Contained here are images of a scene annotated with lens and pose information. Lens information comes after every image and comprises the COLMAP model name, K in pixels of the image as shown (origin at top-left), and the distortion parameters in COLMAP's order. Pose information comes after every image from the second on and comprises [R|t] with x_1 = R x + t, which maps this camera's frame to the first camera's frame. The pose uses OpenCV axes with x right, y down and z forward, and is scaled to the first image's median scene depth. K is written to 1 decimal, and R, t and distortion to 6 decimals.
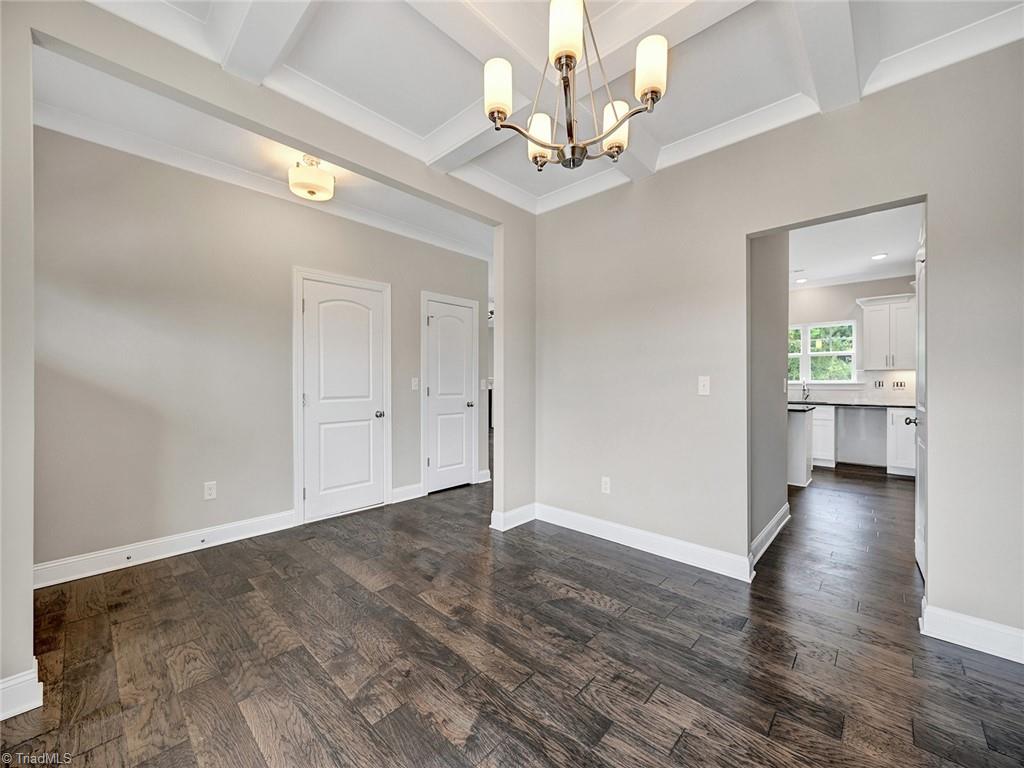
lens RADIAL K [[405.4, 0, 512.9], [0, 405.4, 384.6], [0, 0, 1]] dist [-0.001657, -0.000034]
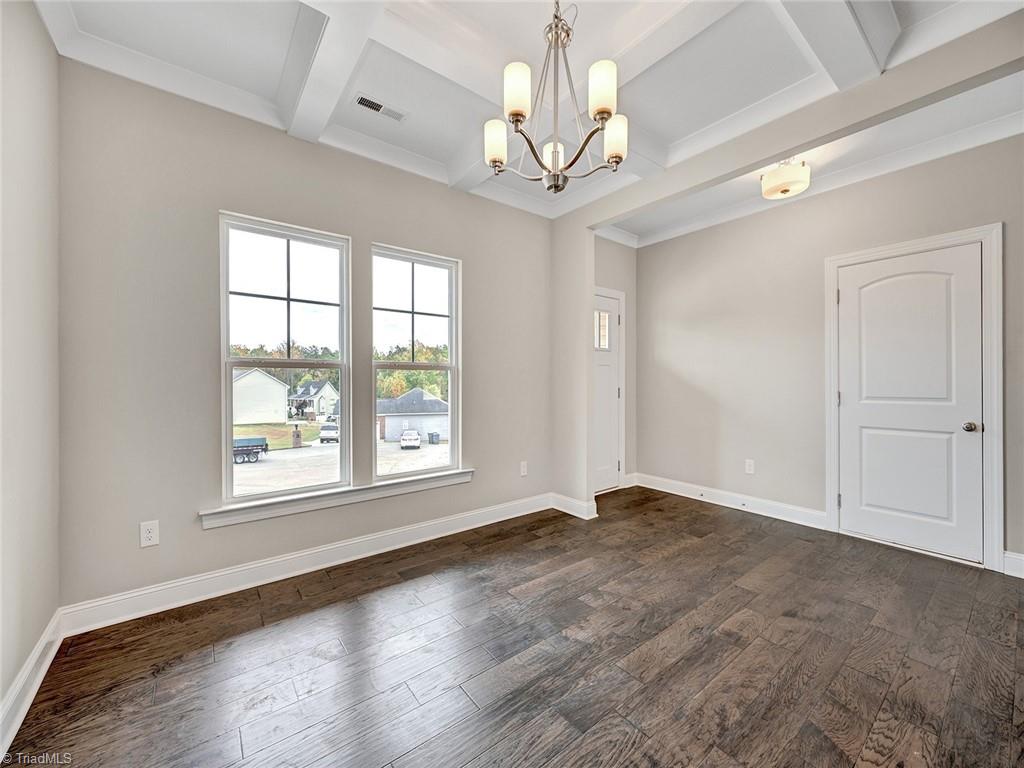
lens RADIAL K [[405.4, 0, 512.4], [0, 405.4, 381.0], [0, 0, 1]] dist [-0.001657, -0.000034]
pose [[-0.161287, 0.001700, -0.986906, 0.814294], [-0.005623, 0.999981, 0.002641, 0.000835], [0.986891, 0.005976, -0.161275, 0.661007]]
